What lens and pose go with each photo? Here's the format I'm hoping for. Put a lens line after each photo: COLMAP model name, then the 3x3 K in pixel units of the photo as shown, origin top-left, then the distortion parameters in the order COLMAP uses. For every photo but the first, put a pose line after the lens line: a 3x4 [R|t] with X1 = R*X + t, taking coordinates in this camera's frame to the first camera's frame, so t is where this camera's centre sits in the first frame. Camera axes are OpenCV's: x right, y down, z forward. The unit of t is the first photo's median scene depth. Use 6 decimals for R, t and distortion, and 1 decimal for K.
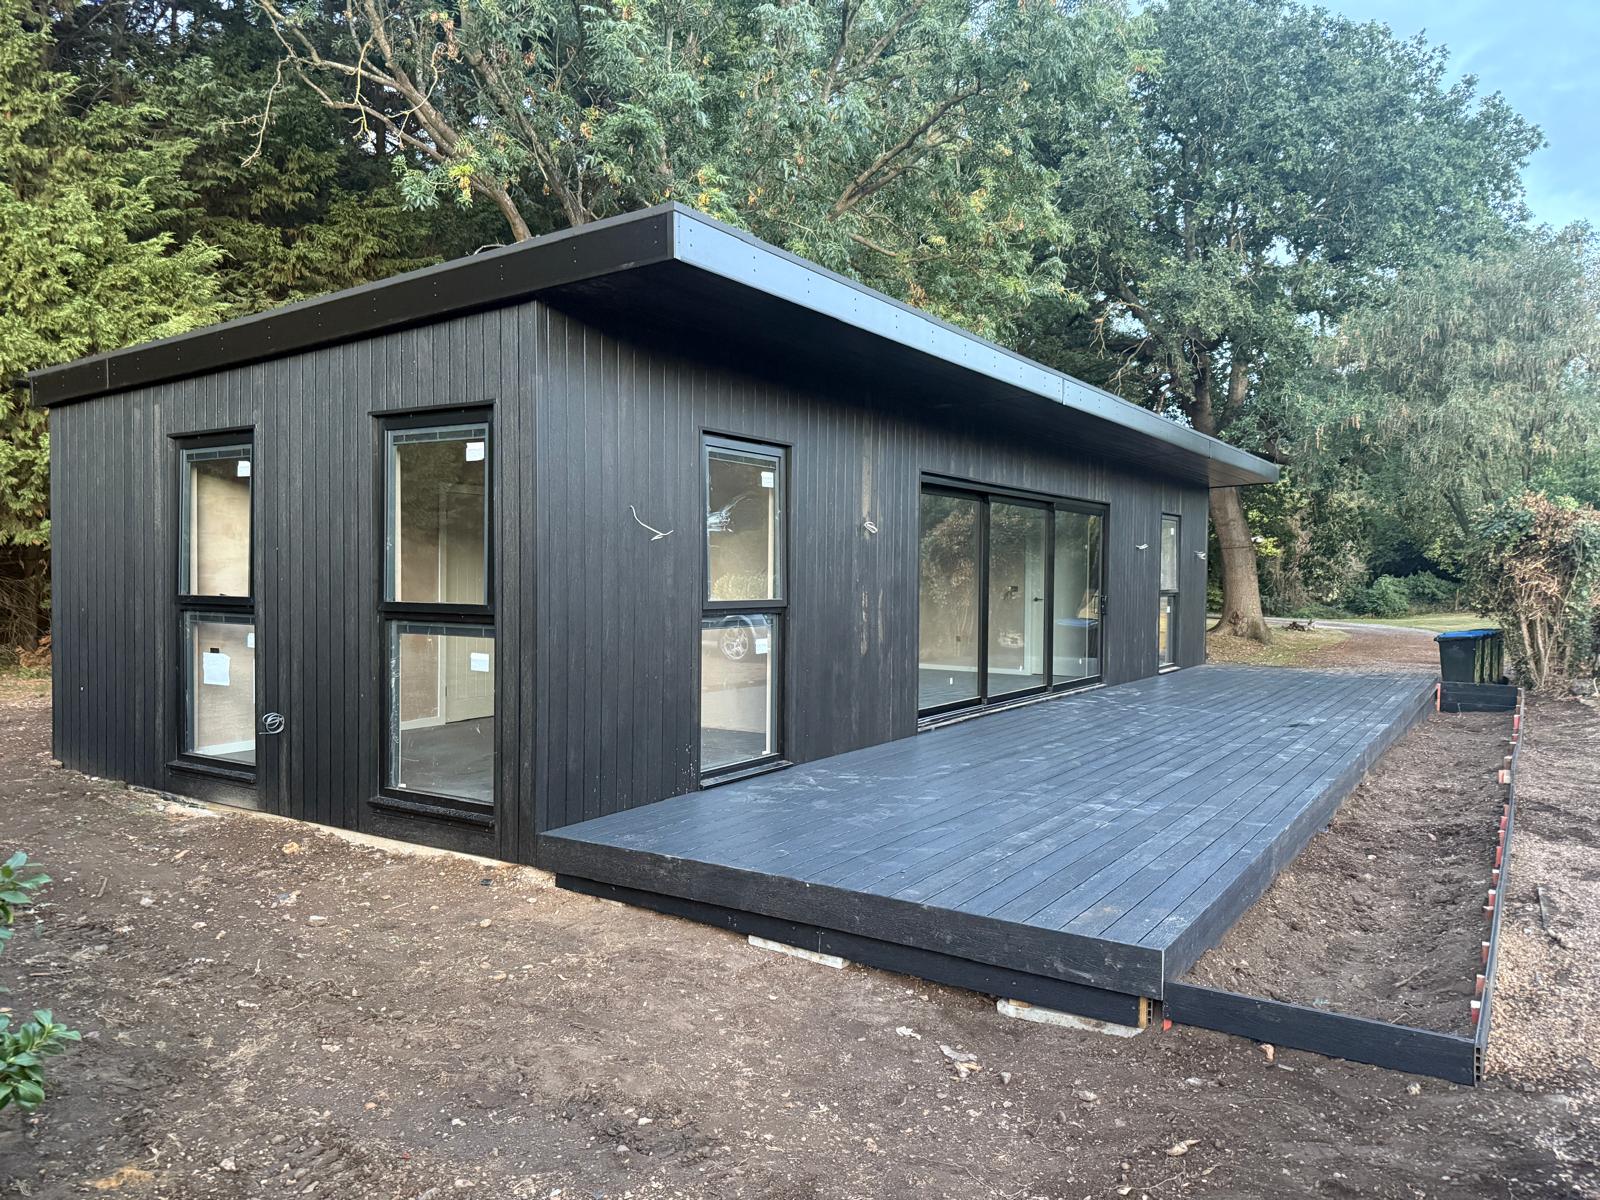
lens RADIAL K [[1074.8, 0, 820.1], [0, 1074.8, 622.5], [0, 0, 1]] dist [0.049502, -0.003091]
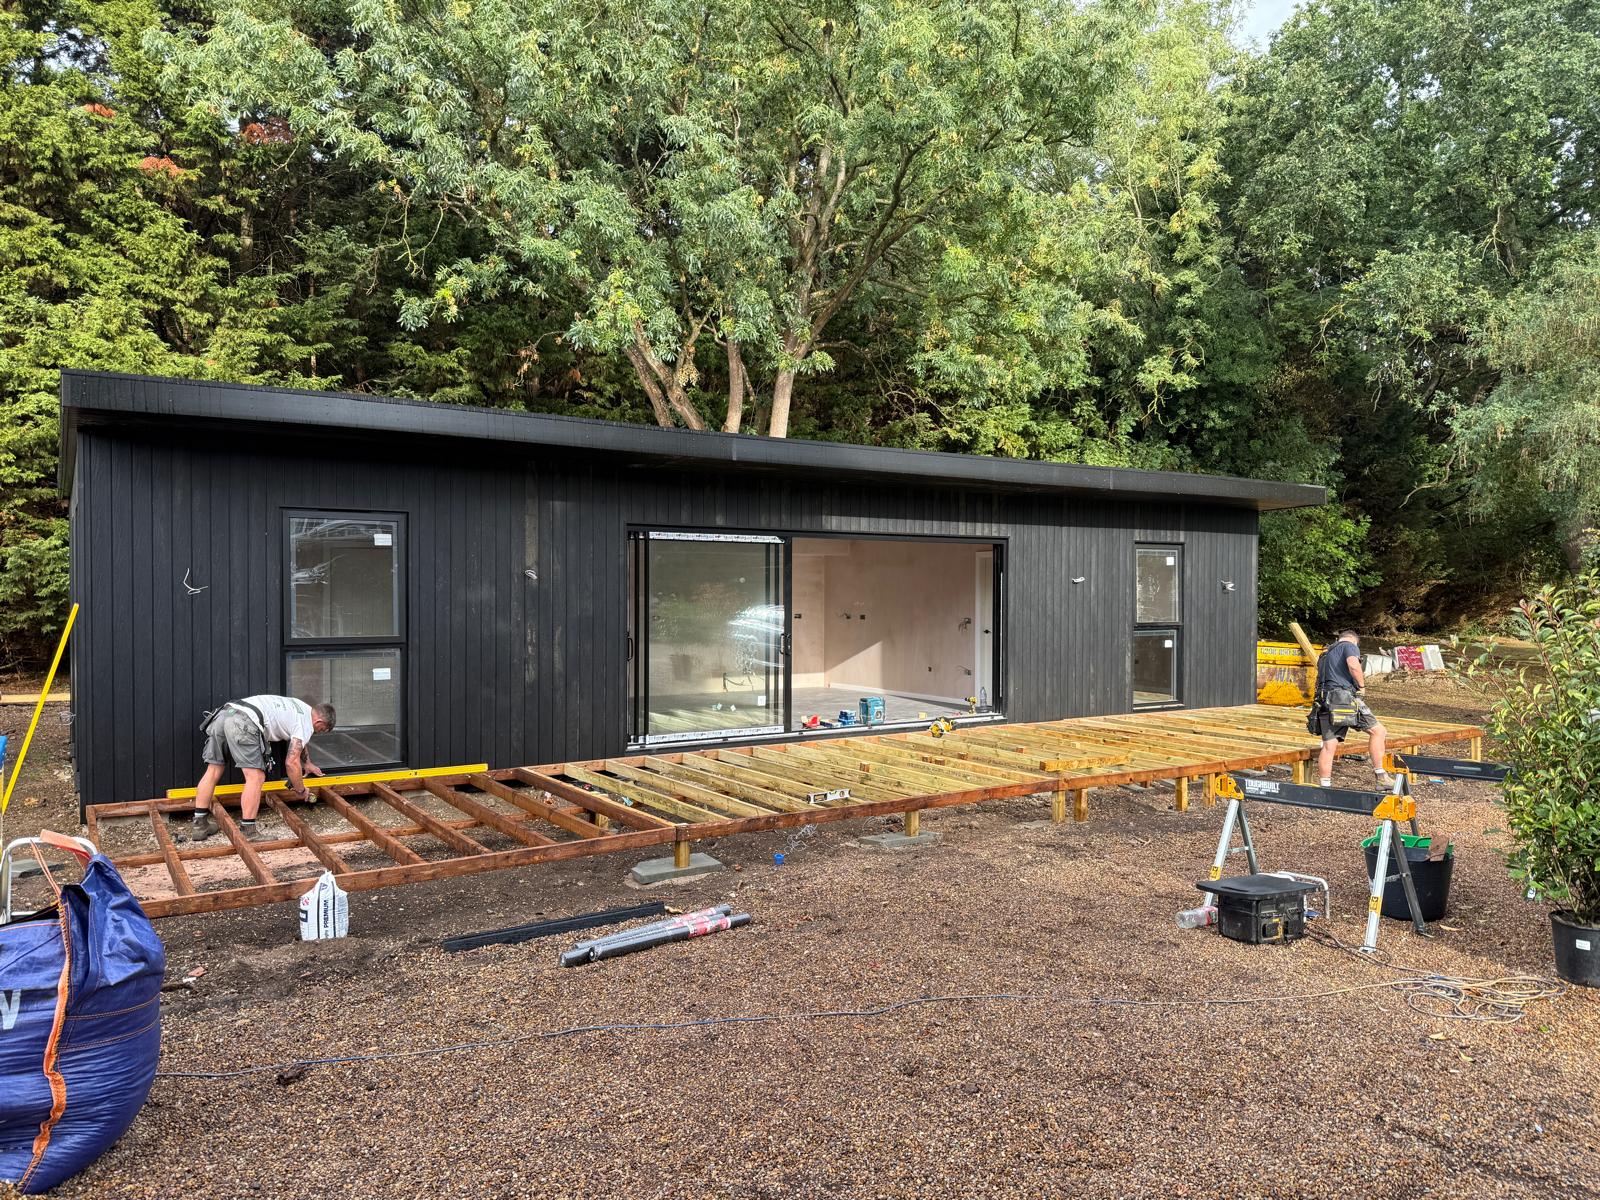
lens RADIAL K [[1074.8, 0, 804.8], [0, 1074.8, 605.4], [0, 0, 1]] dist [0.049502, -0.003091]
pose [[0.933741, 0.000505, -0.357948, 0.567873], [-0.014095, 0.999275, -0.035357, -0.012424], [0.357671, 0.038060, 0.933072, -0.003079]]
